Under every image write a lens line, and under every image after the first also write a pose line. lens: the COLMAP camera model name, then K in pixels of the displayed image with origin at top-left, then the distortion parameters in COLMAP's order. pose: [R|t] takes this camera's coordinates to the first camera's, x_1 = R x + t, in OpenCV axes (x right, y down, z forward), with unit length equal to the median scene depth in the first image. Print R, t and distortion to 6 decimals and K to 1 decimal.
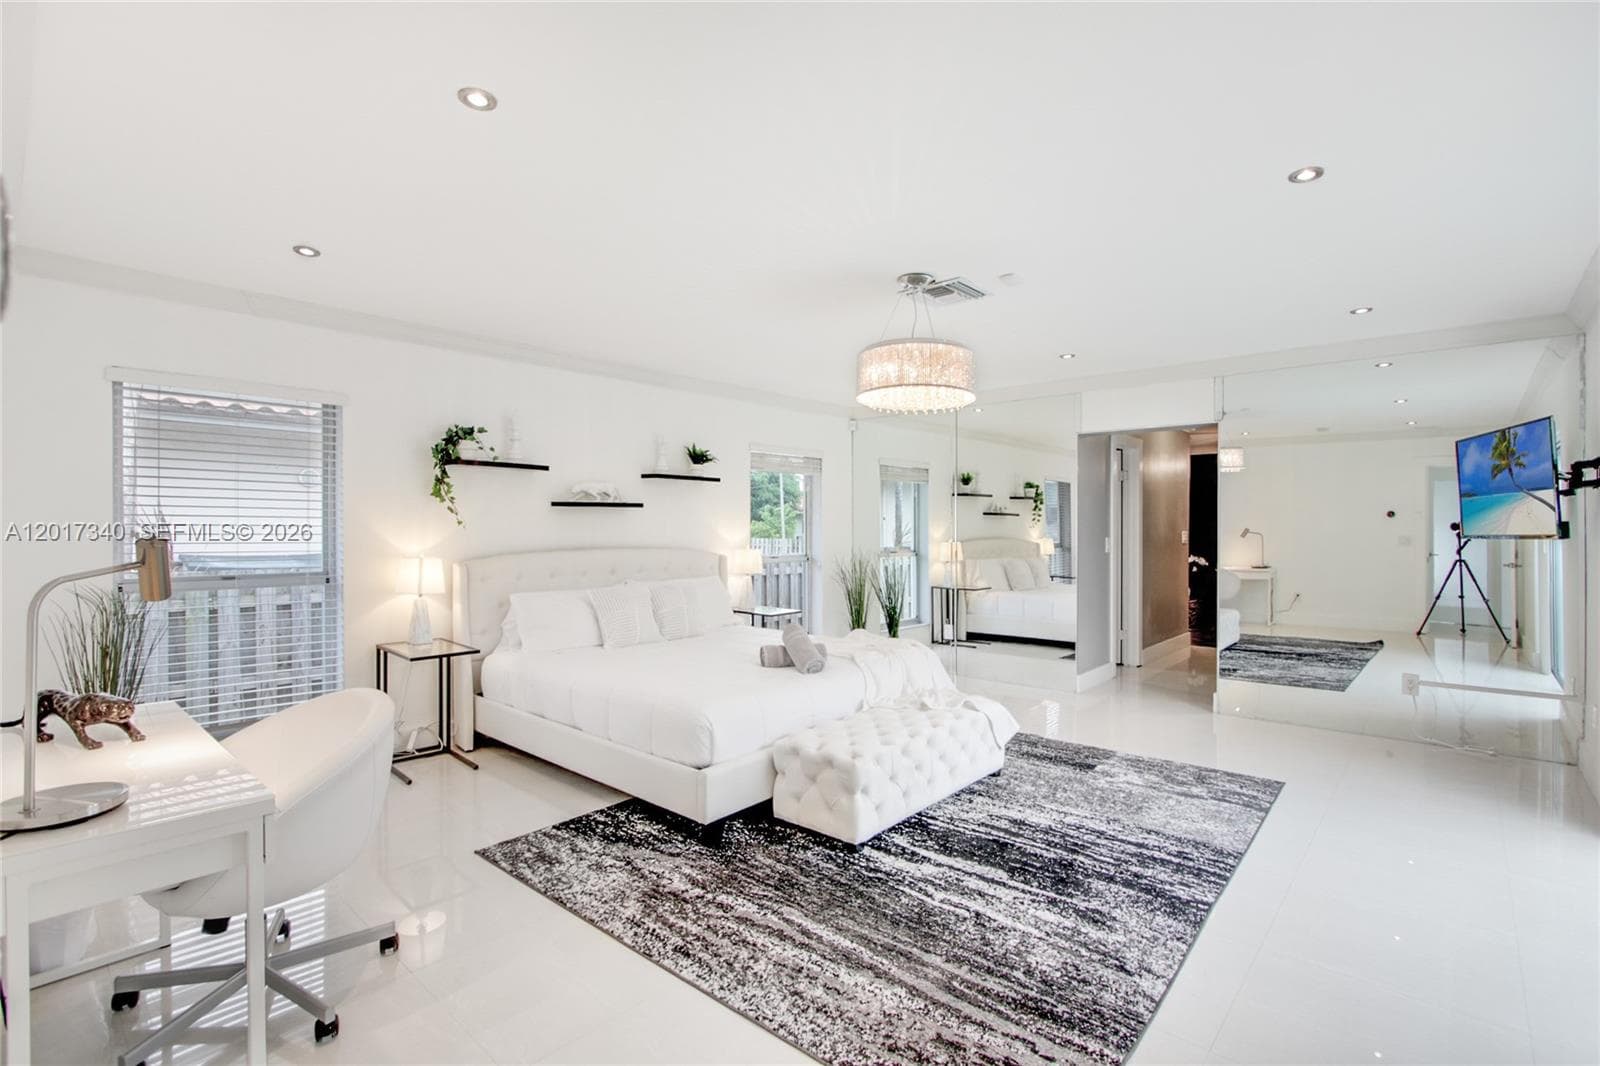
lens RADIAL K [[758.1, 0, 800.7], [0, 758.1, 528.7], [0, 0, 1]] dist [-0.024023, 0.004573]
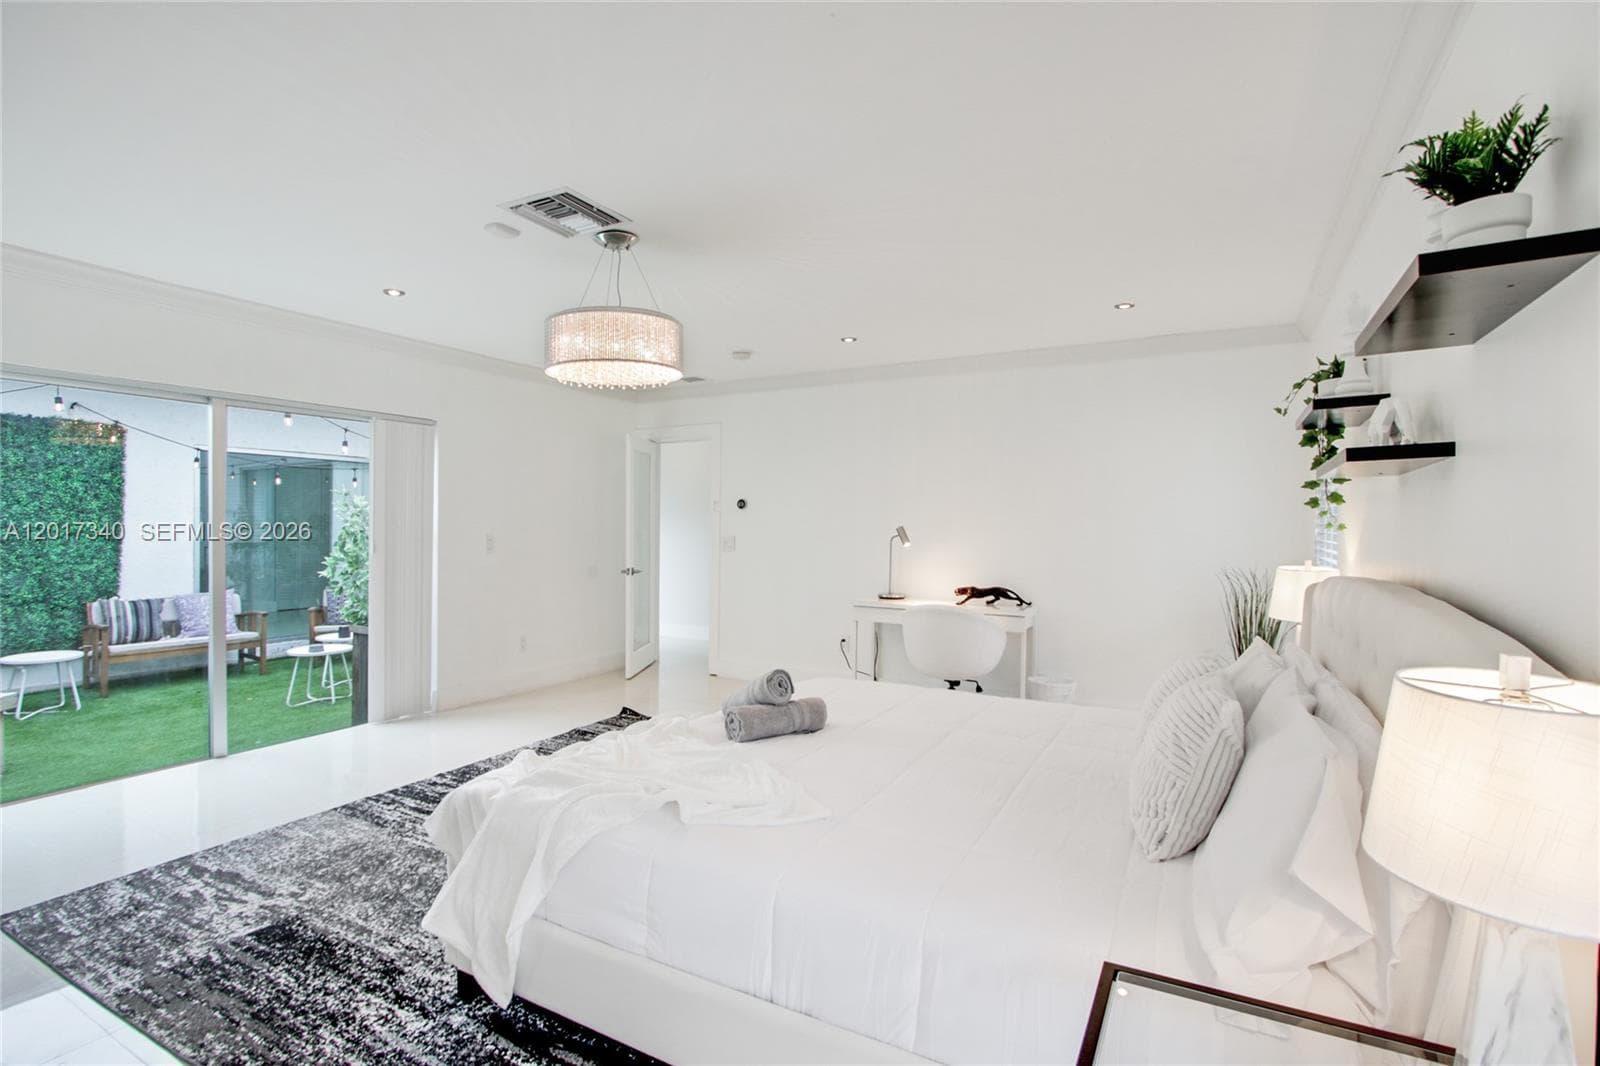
lens RADIAL K [[758.1, 0, 800.7], [0, 758.1, 528.7], [0, 0, 1]] dist [-0.024023, 0.004573]
pose [[-0.976519, -0.008591, -0.215262, 0.118594], [-0.009923, 0.999938, 0.005107, -0.001148], [0.215204, 0.007123, -0.976543, 1.803767]]
